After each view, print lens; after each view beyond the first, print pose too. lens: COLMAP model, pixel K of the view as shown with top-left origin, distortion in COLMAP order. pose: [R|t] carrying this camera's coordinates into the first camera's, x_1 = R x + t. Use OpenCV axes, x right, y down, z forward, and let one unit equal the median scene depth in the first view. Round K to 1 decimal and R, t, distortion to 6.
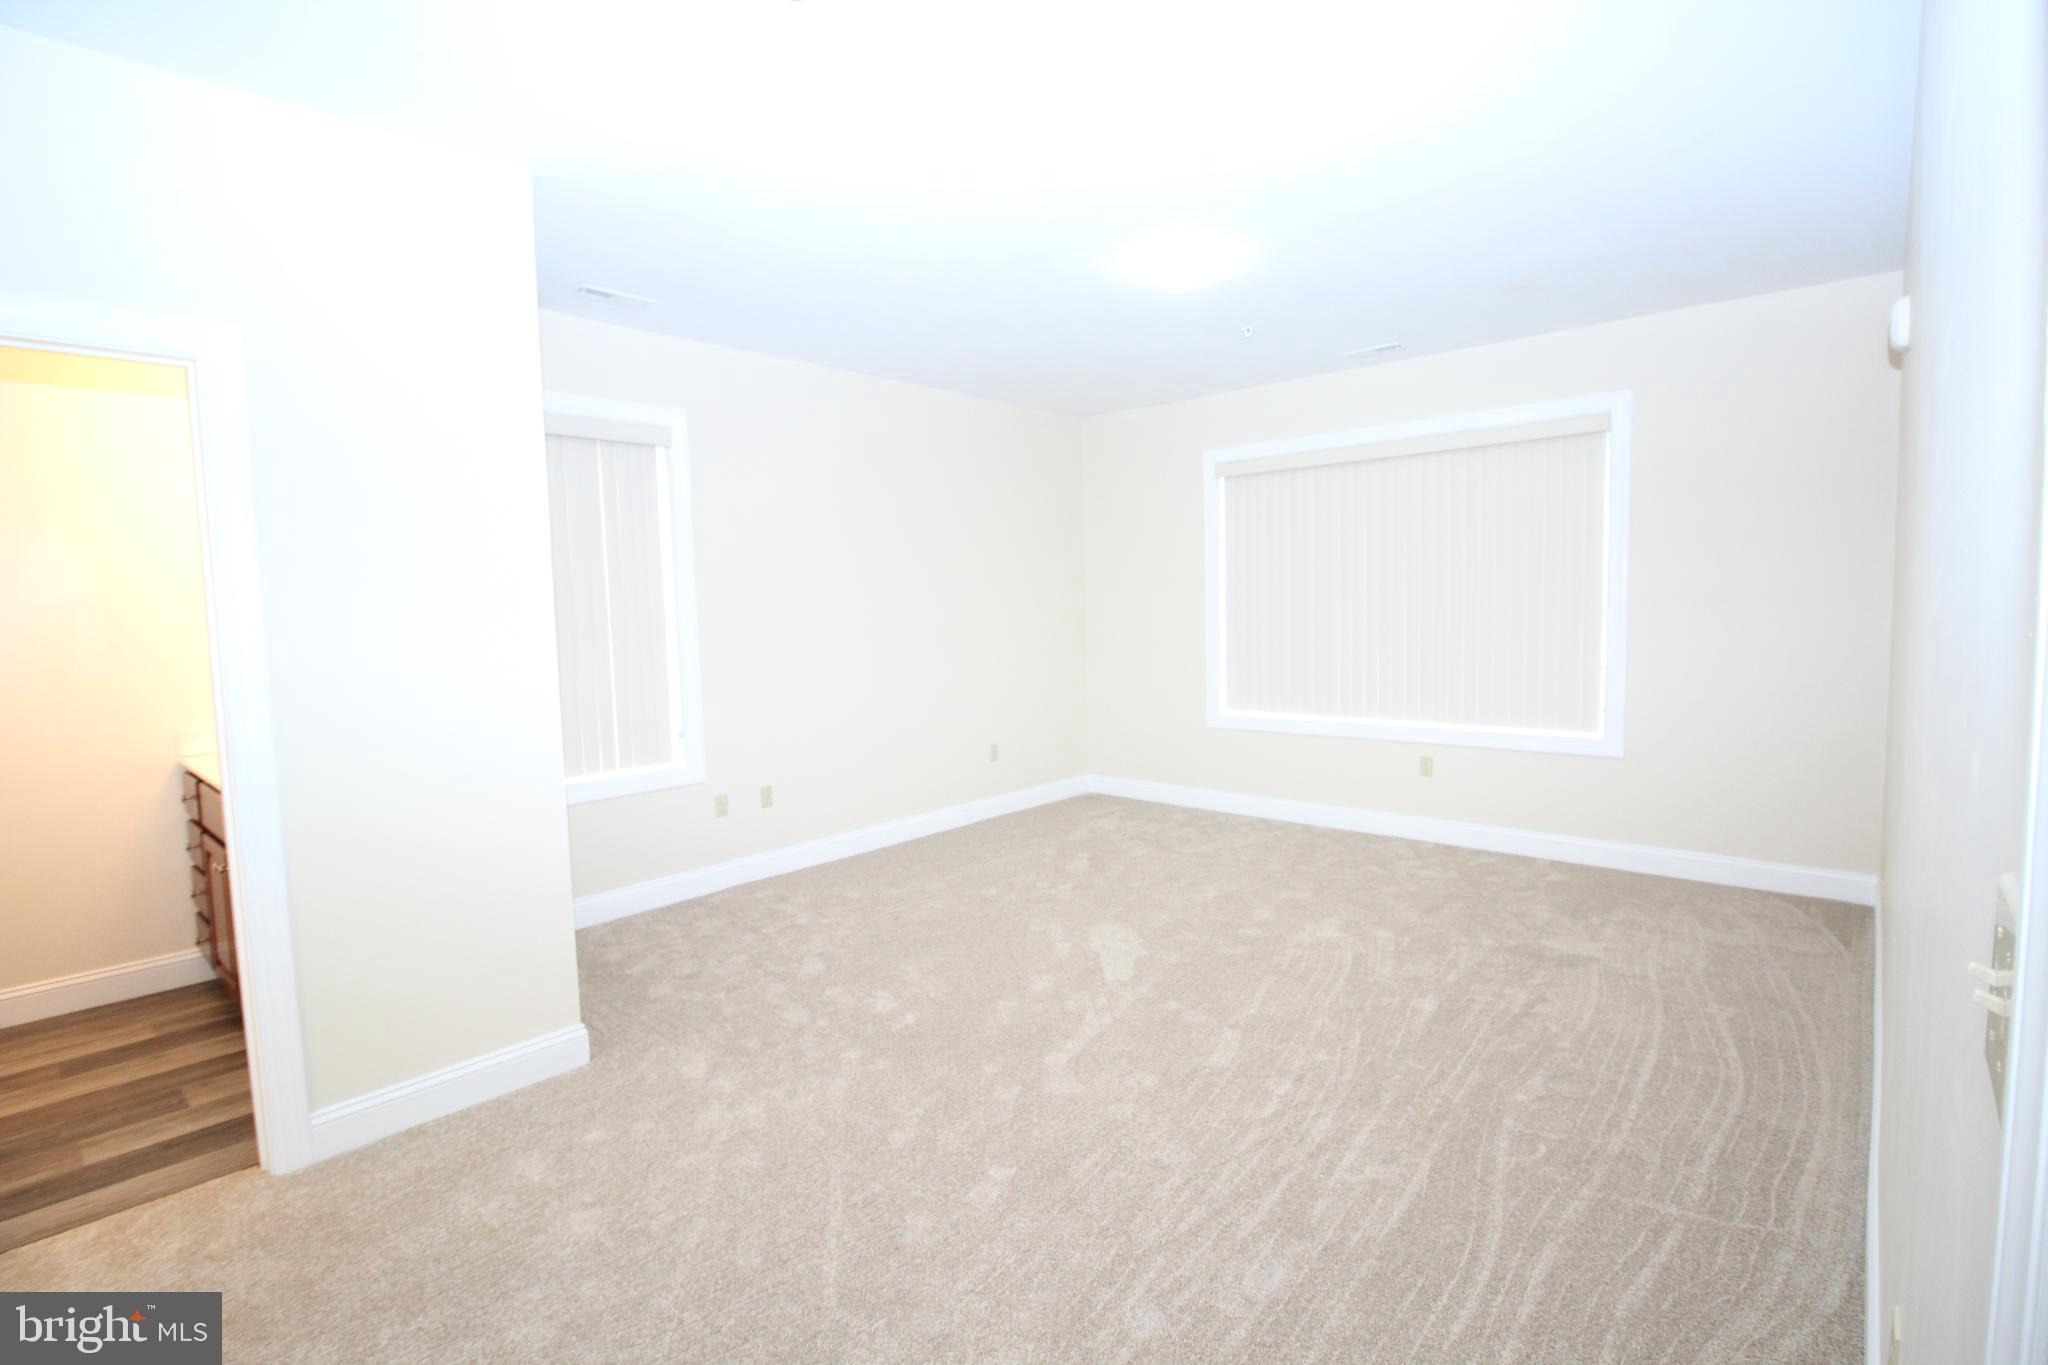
lens RADIAL K [[953.5, 0, 1029.1], [0, 953.5, 677.7], [0, 0, 1]] dist [-0.007648, -0.008179]
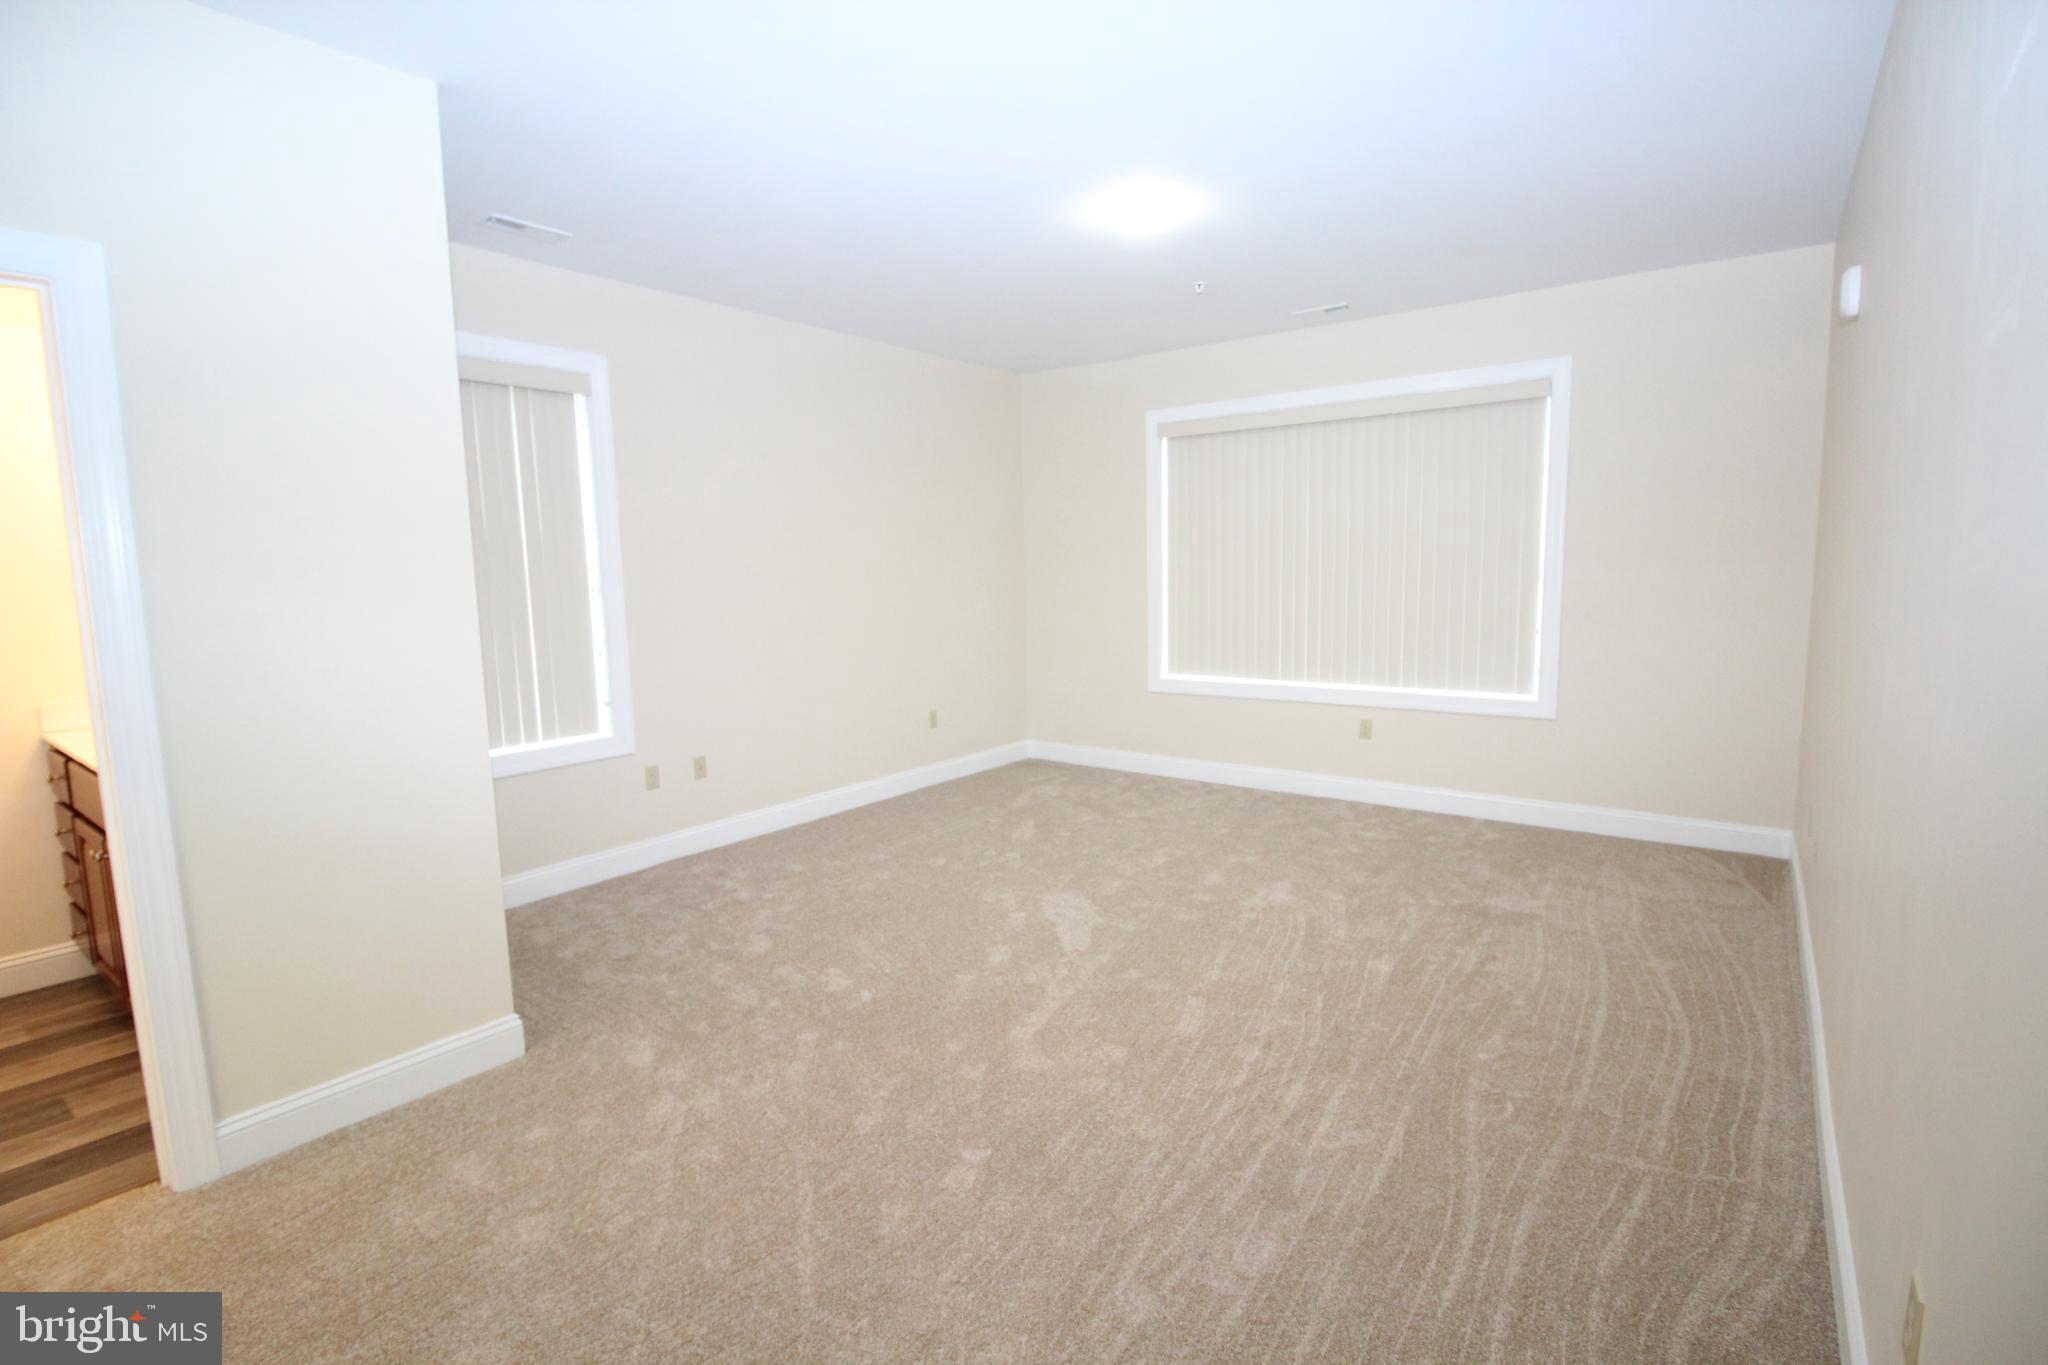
lens RADIAL K [[953.5, 0, 1026.7], [0, 953.5, 680.5], [0, 0, 1]] dist [-0.007648, -0.008179]
pose [[0.996735, -0.005291, 0.080574, -0.042024], [0.001994, 0.999160, 0.040939, -0.001409], [-0.080723, -0.040645, 0.995908, 0.040089]]
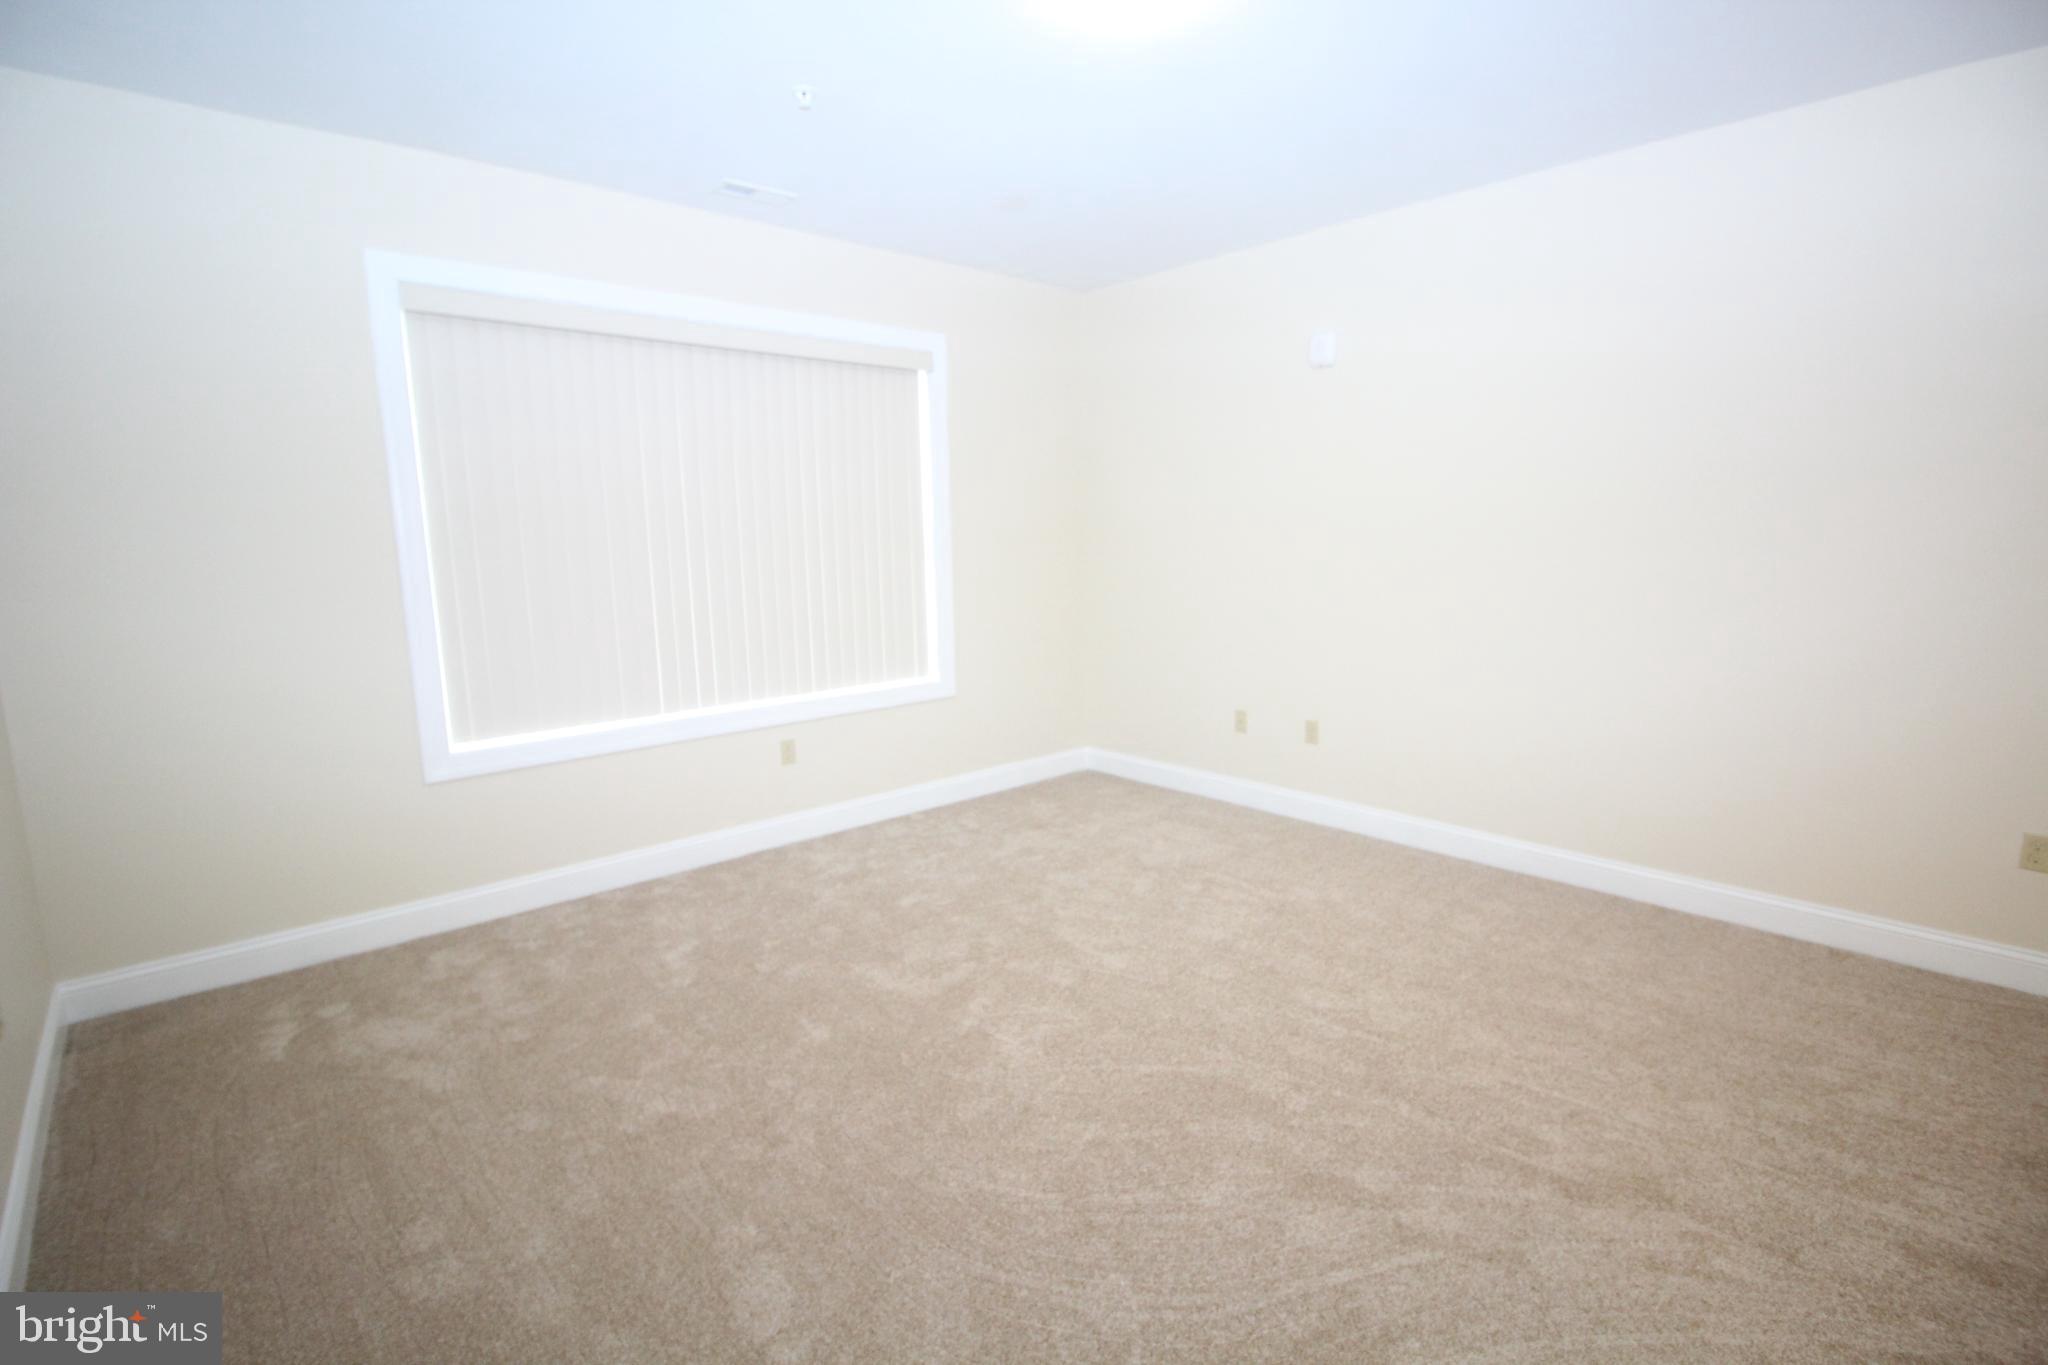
lens RADIAL K [[953.5, 0, 1034.4], [0, 953.5, 681.6], [0, 0, 1]] dist [-0.007648, -0.008179]
pose [[0.094802, -0.134391, 0.986383, -0.631606], [0.090566, 0.987901, 0.125894, -0.086273], [-0.991368, 0.077398, 0.105826, 1.271173]]
